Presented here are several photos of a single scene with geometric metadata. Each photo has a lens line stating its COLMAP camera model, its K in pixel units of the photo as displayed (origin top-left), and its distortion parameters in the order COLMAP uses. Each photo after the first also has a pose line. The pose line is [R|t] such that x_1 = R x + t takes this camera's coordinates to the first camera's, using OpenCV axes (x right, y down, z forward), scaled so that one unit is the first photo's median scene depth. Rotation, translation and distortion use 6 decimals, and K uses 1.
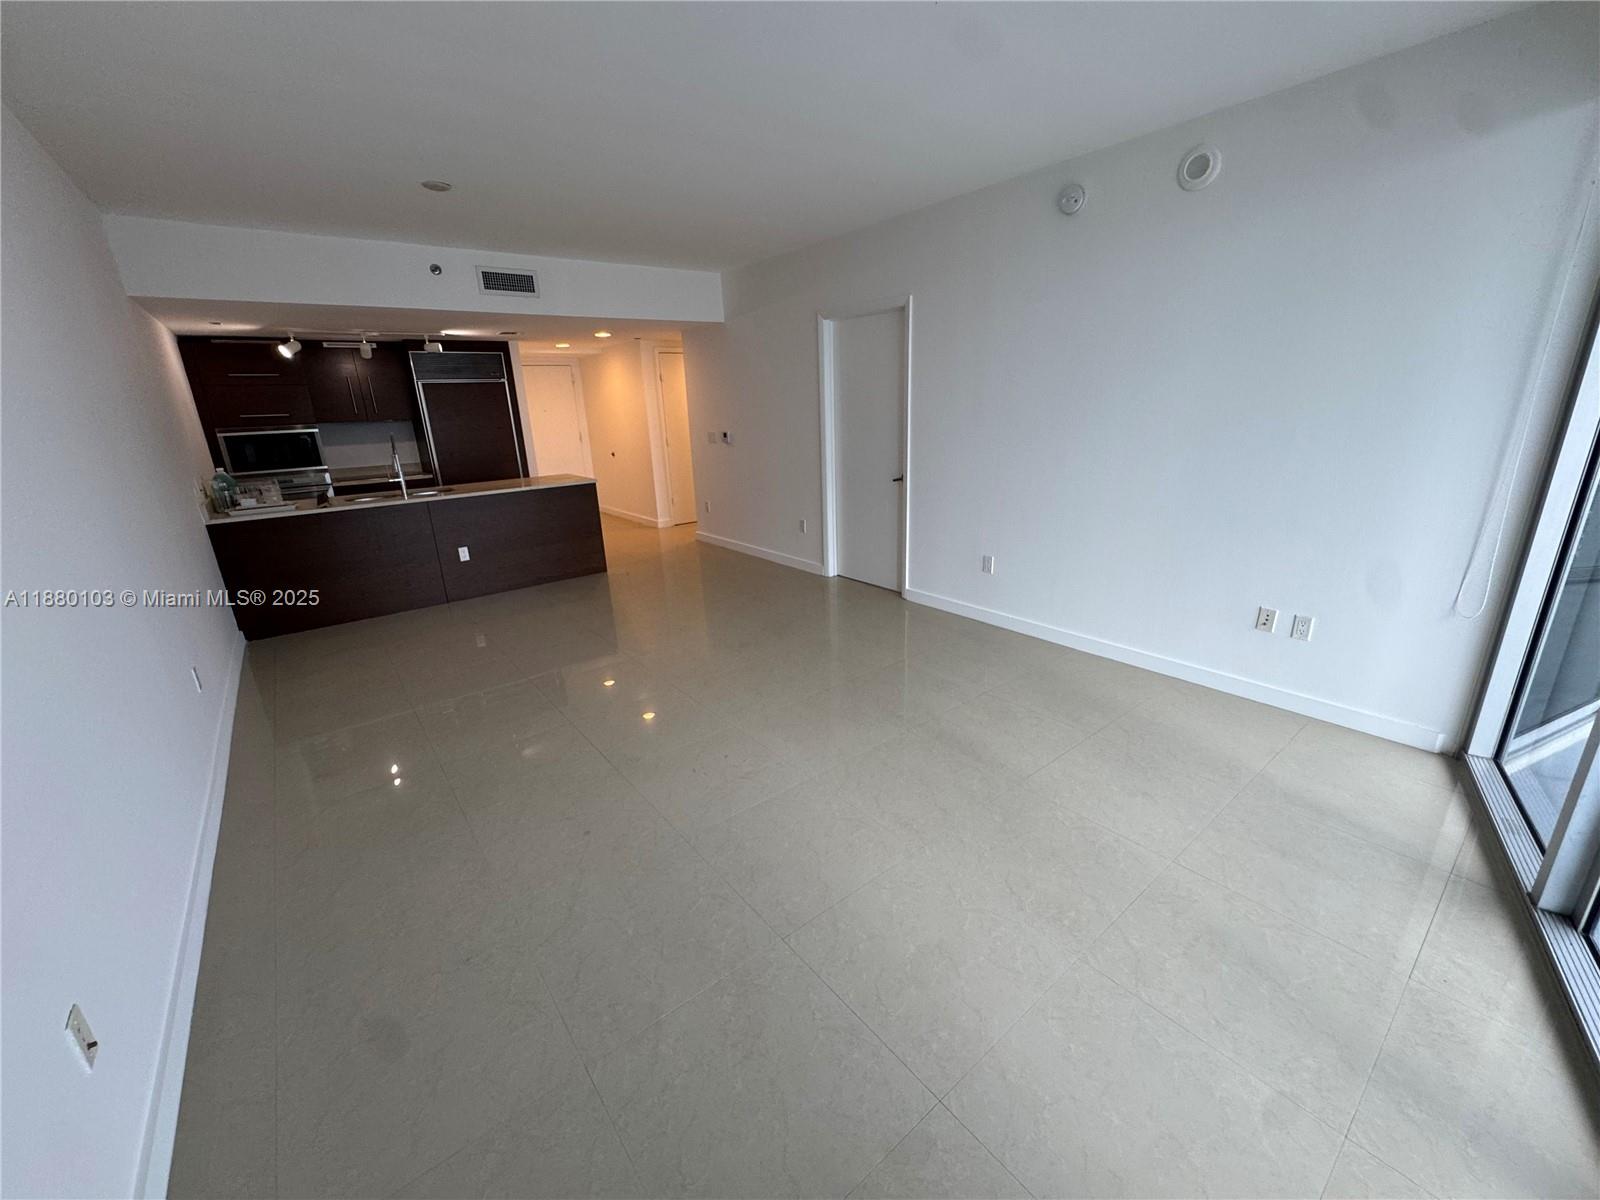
lens RADIAL K [[644.8, 0, 799.2], [0, 644.8, 600.0], [0, 0, 1]] dist [-0.003651, 0.000046]
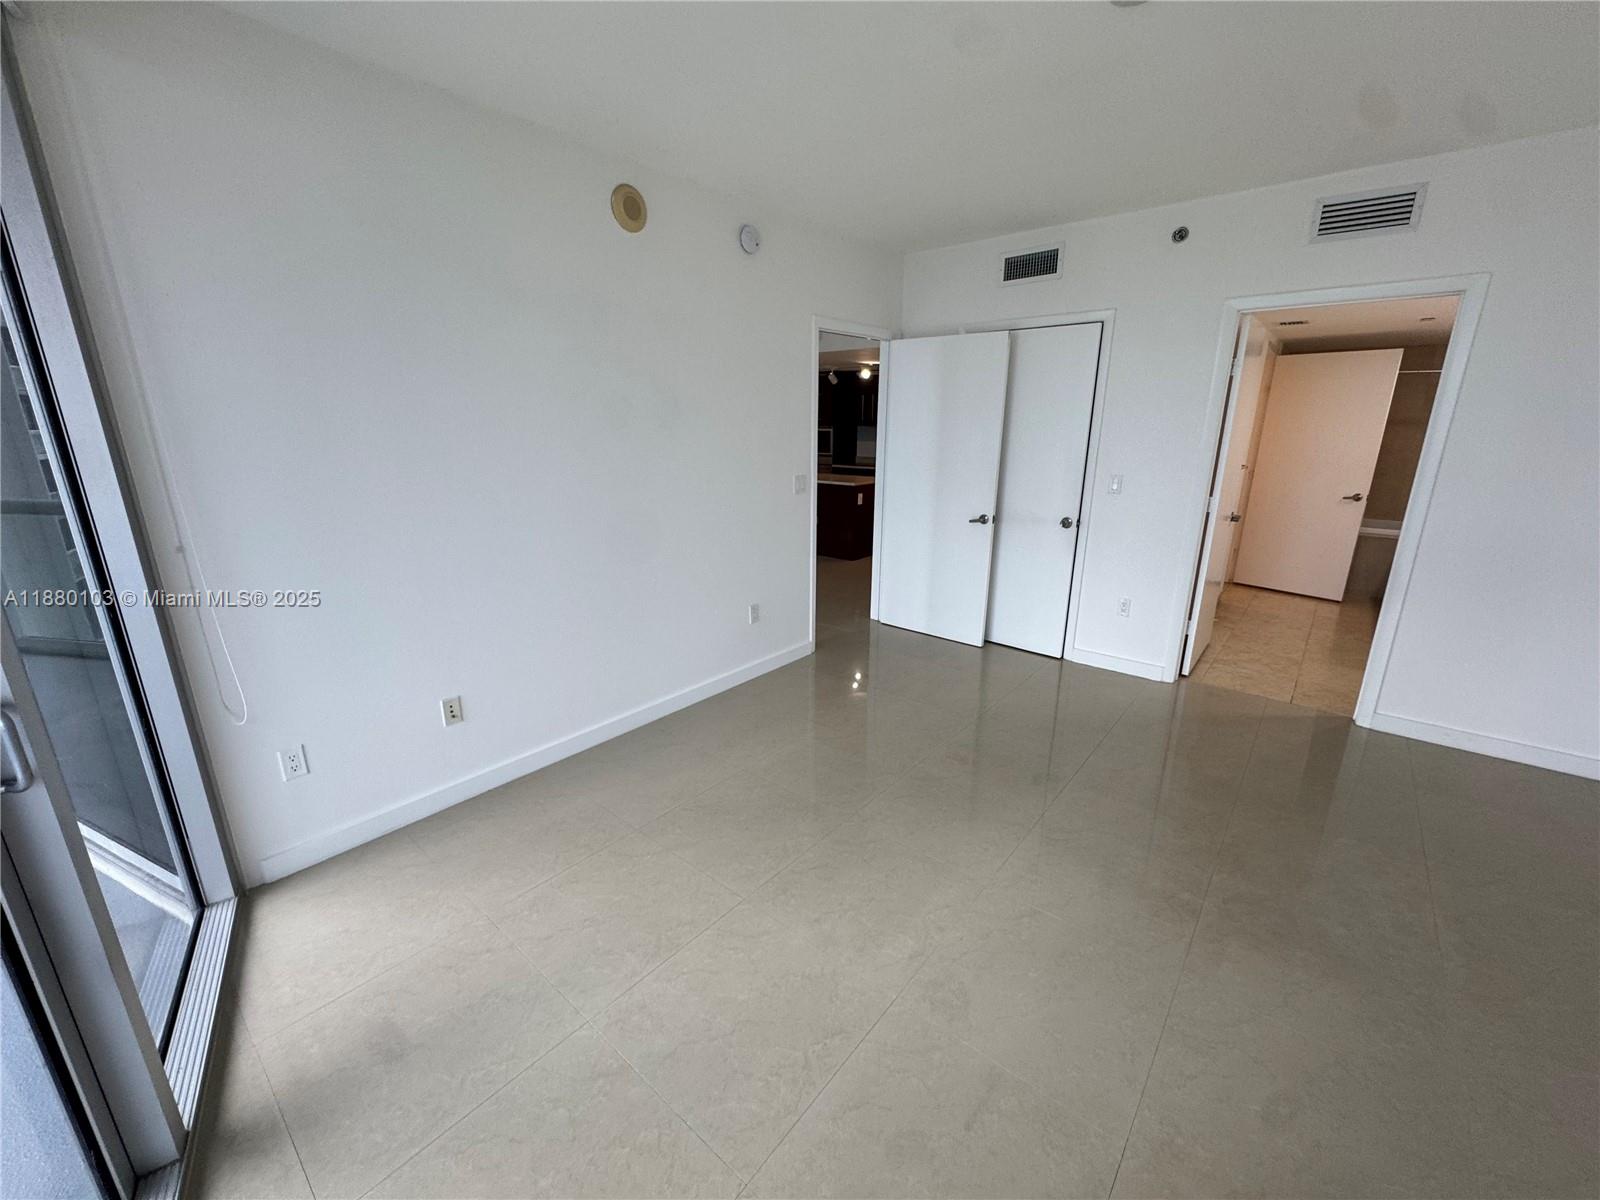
lens RADIAL K [[641.7, 0, 796.9], [0, 641.7, 599.4], [0, 0, 1]] dist [-0.003064, -0.000487]
pose [[0.216171, 0.299882, -0.929161, 0.857300], [-0.301045, 0.925768, 0.228749, -0.234231], [0.928785, 0.230271, 0.290402, 0.621398]]
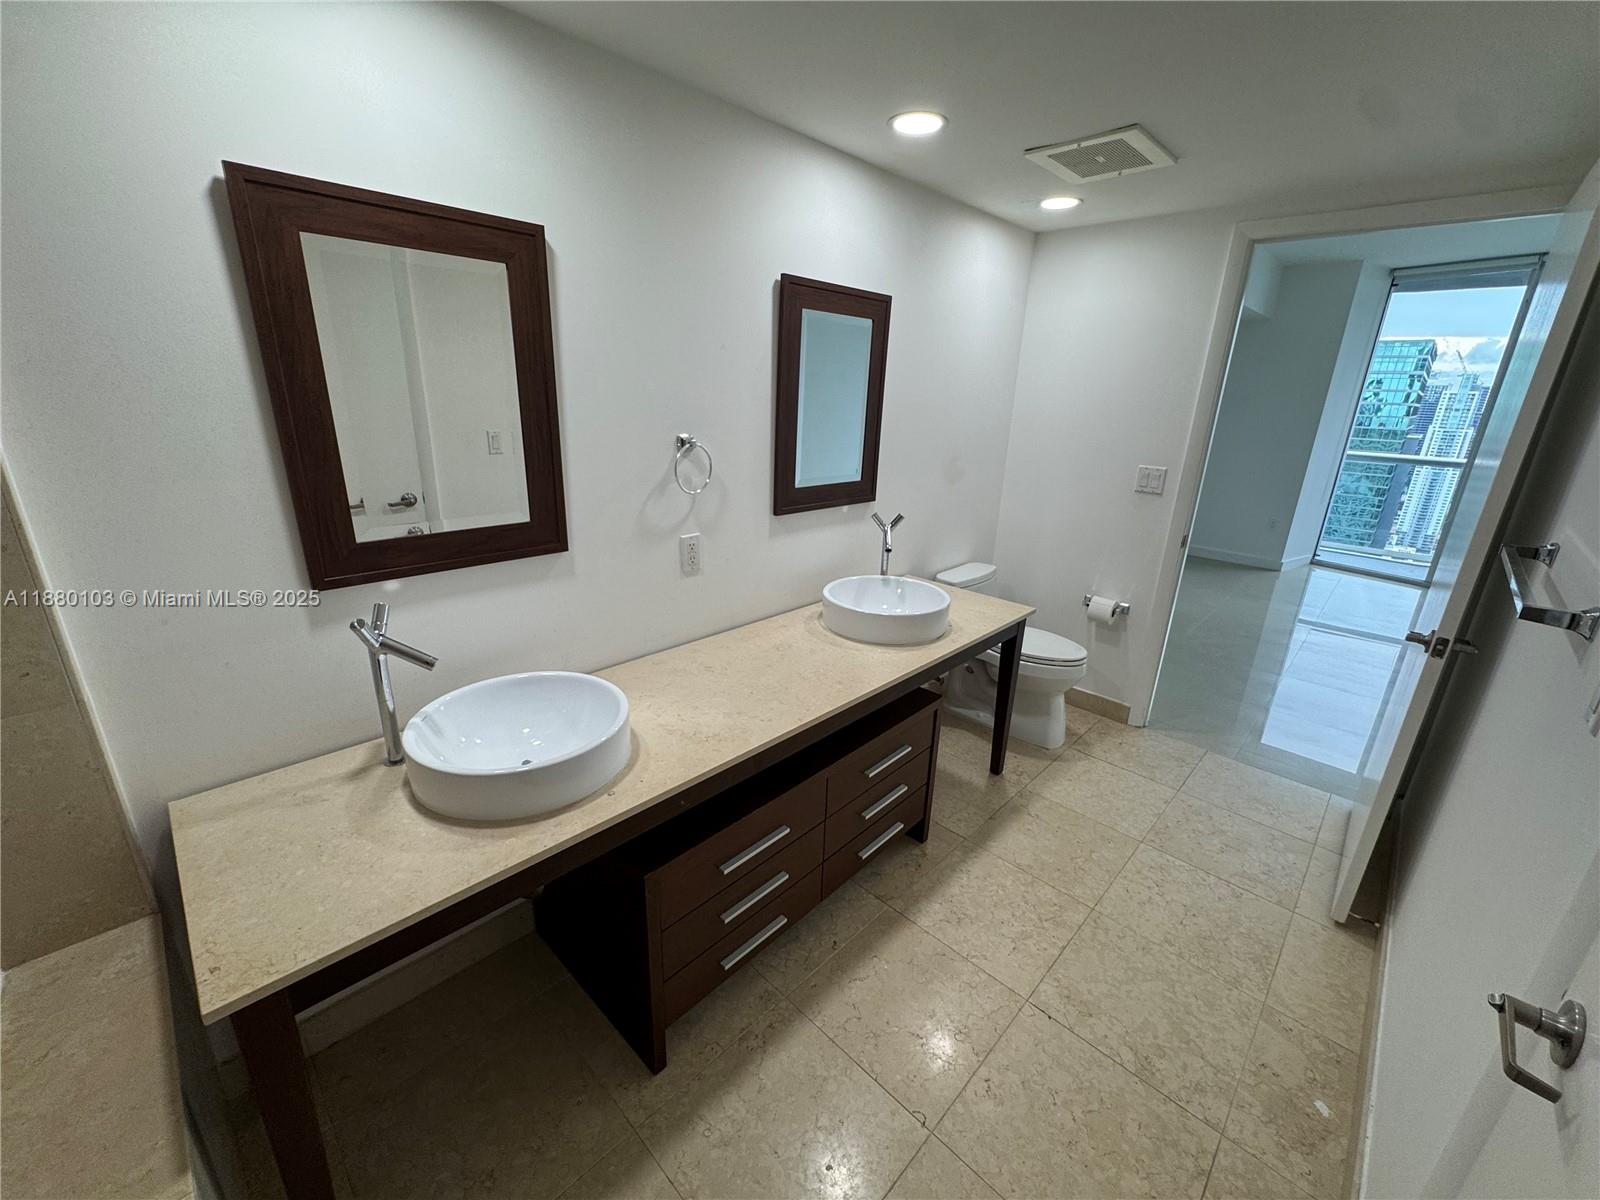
lens RADIAL K [[639.7, 0, 801.8], [0, 639.7, 600.9], [0, 0, 1]] dist [-0.002326, -0.000225]
pose [[-0.147497, -0.281158, 0.948259, 0.018480], [0.269666, 0.910990, 0.312054, -0.491342], [-0.951591, 0.301740, -0.058550, 1.569474]]
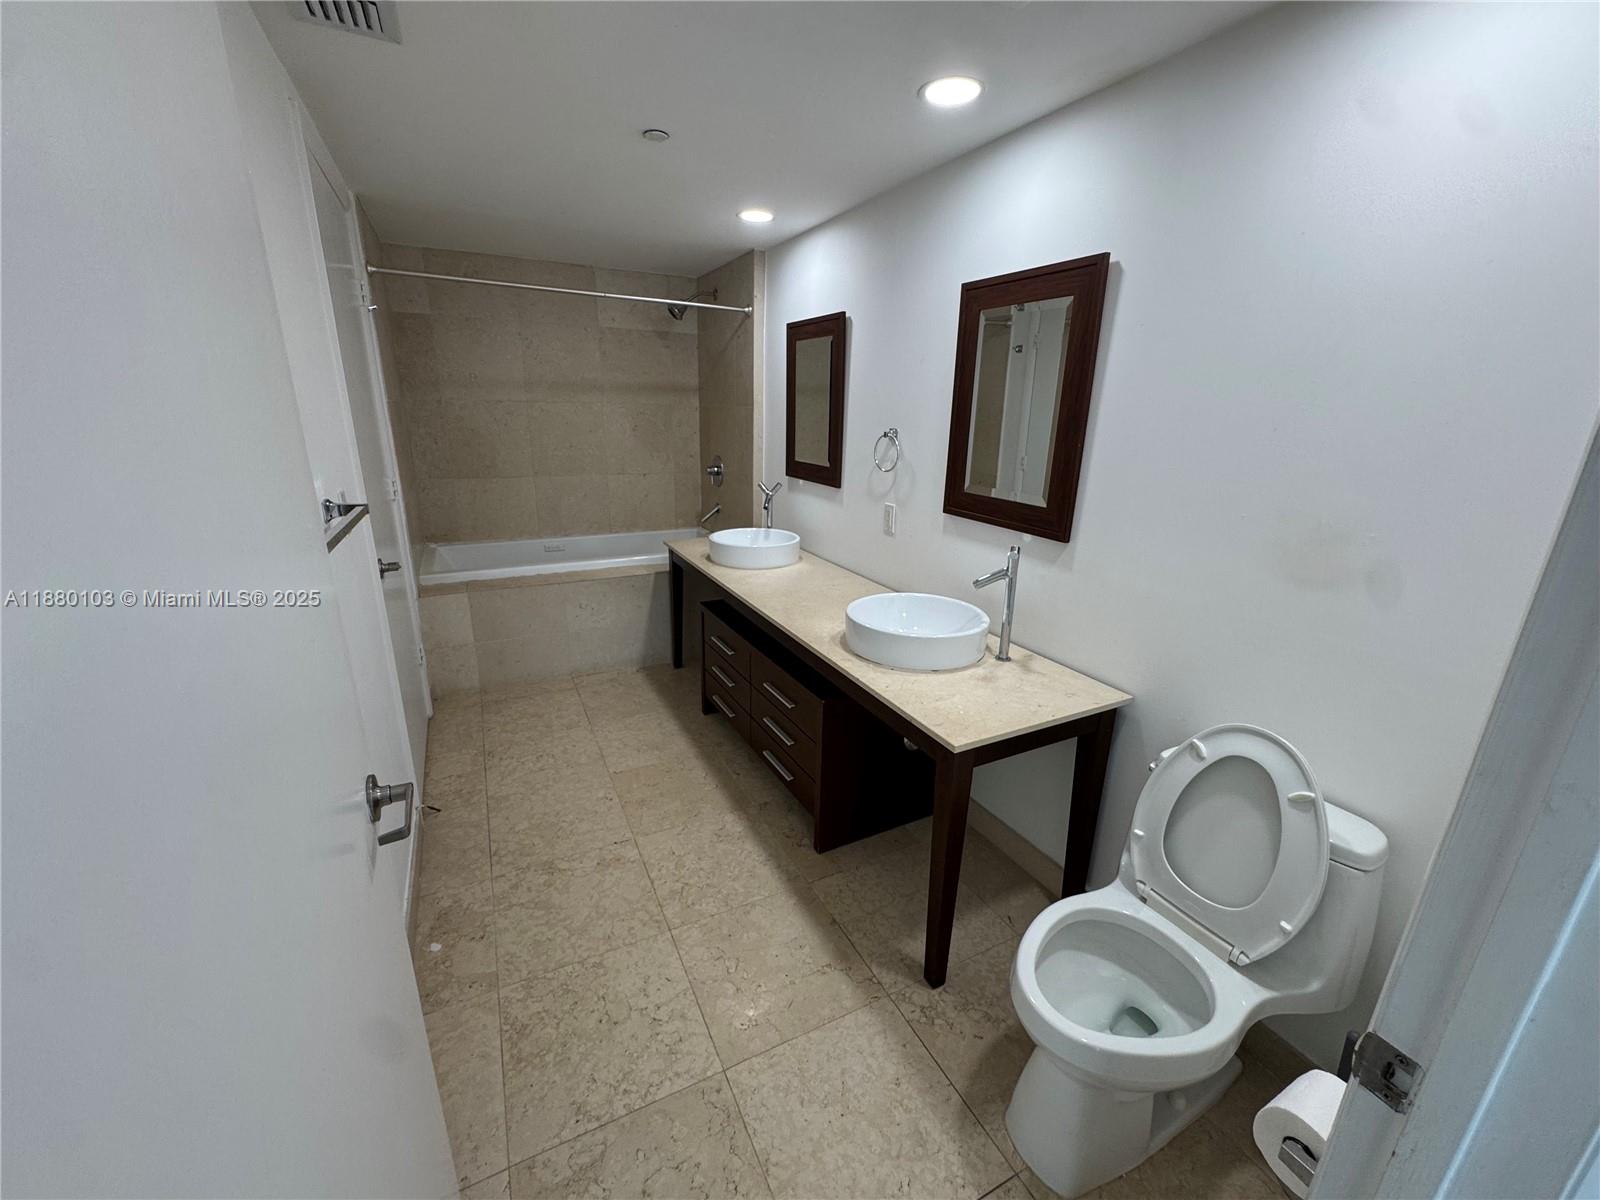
lens RADIAL K [[640.4, 0, 798.0], [0, 640.4, 594.1], [0, 0, 1]] dist [-0.000838, -0.000027]
pose [[0.981087, 0.106831, -0.161420, 0.368354], [-0.108605, 0.994083, -0.002180, -0.364087], [0.160232, 0.019670, 0.986883, 1.145814]]
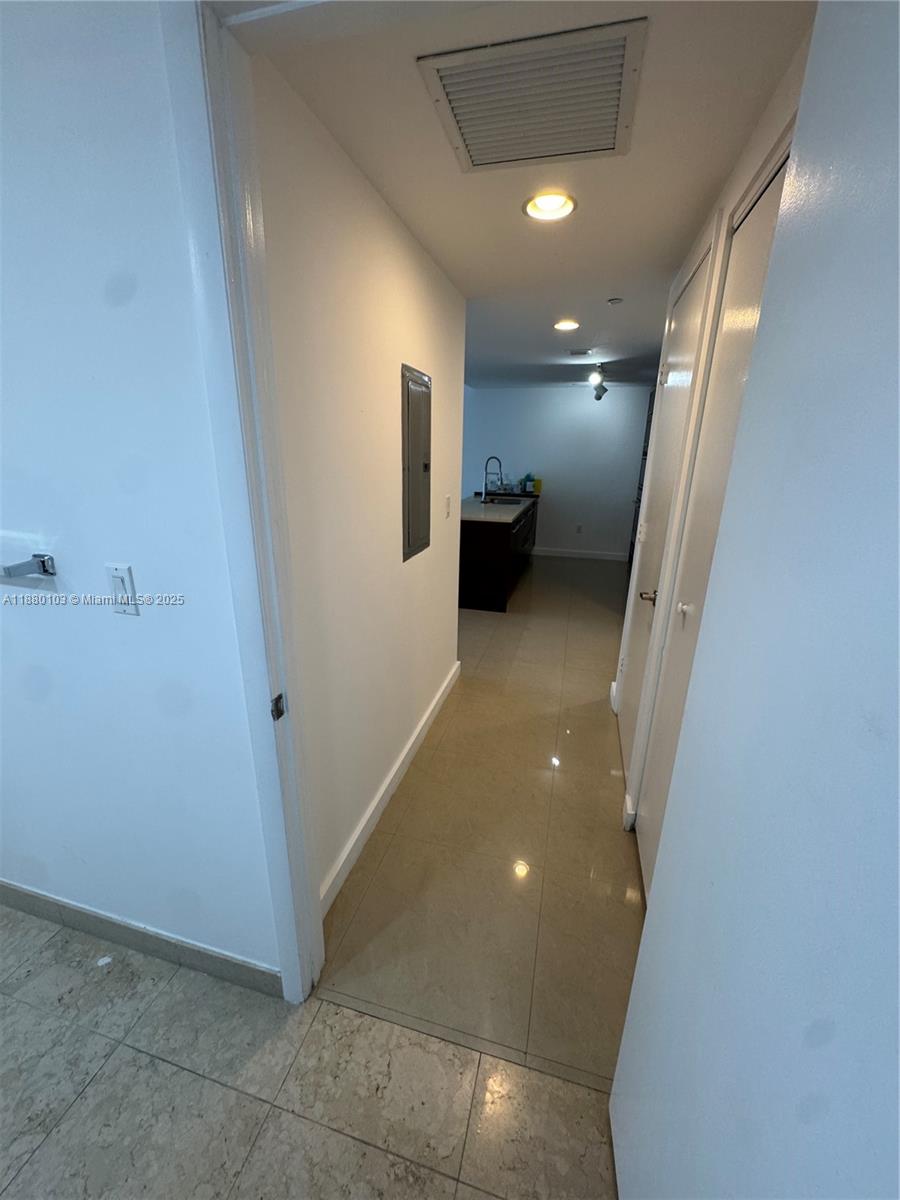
lens RADIAL K [[483.6, 0, 448.4], [0, 483.6, 599.3], [0, 0, 1]] dist [-0.003651, 0.000046]
pose [[-0.795991, 0.204498, -0.569718, 0.130590], [-0.170464, 0.827378, 0.535151, -0.494369], [0.580810, 0.523092, -0.623726, 1.580815]]
